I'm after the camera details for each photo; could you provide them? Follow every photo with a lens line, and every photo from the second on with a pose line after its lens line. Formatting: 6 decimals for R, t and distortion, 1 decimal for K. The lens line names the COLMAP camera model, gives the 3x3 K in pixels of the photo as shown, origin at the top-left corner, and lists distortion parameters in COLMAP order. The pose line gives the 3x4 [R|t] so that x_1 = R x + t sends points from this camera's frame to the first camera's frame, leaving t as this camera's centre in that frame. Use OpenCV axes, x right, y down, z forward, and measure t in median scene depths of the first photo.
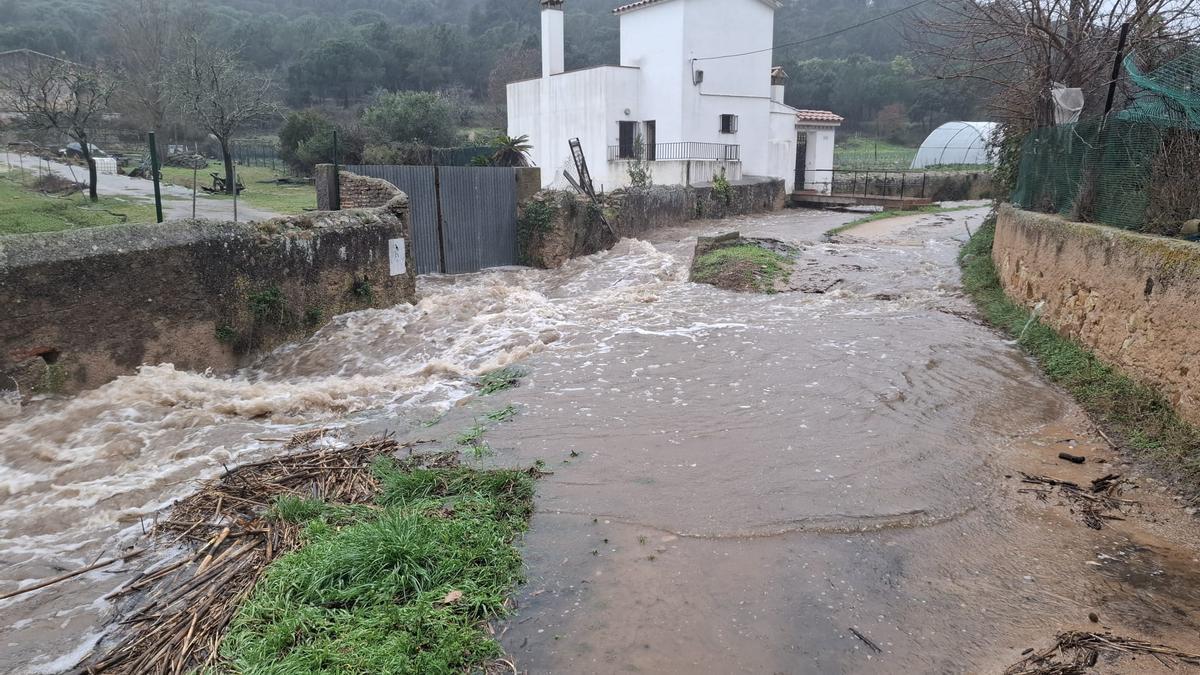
lens RADIAL K [[794.9, 0, 600.0], [0, 794.9, 337.5], [0, 0, 1]] dist [0.151752, -0.155071]
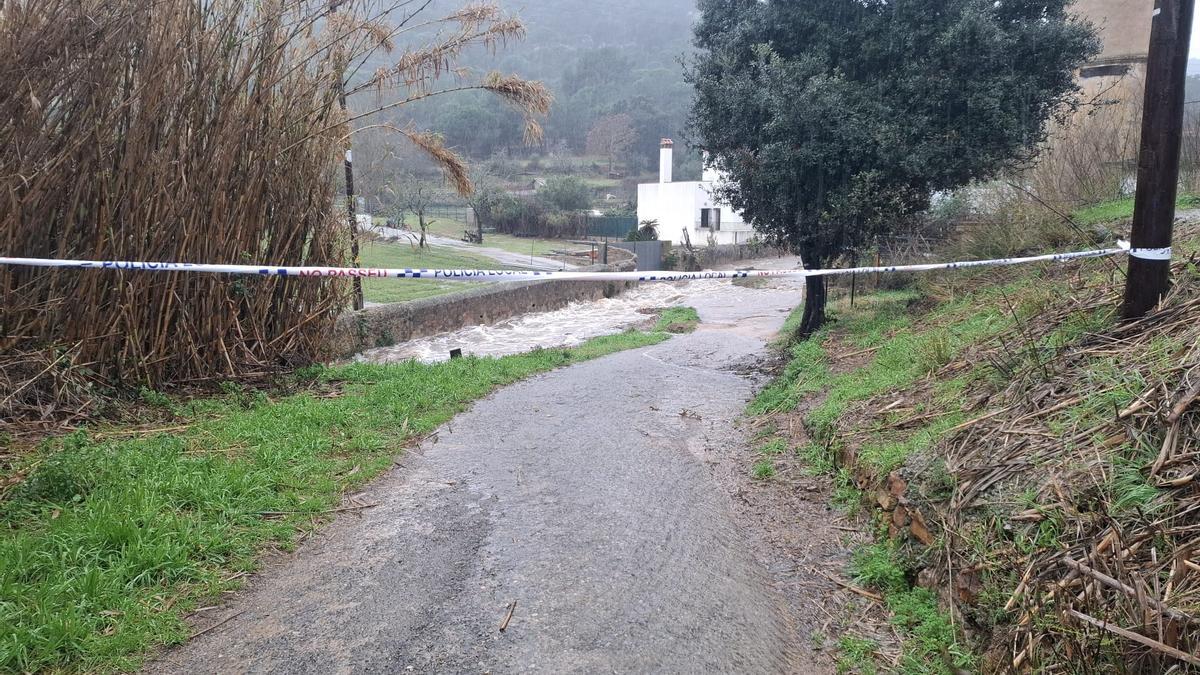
lens RADIAL K [[794.9, 0, 600.0], [0, 794.9, 337.5], [0, 0, 1]] dist [0.151752, -0.155071]
pose [[0.996348, 0.017885, -0.083493, -0.151978], [-0.021020, 0.999101, -0.036825, 0.332554], [0.082759, 0.038446, 0.995828, -2.649534]]
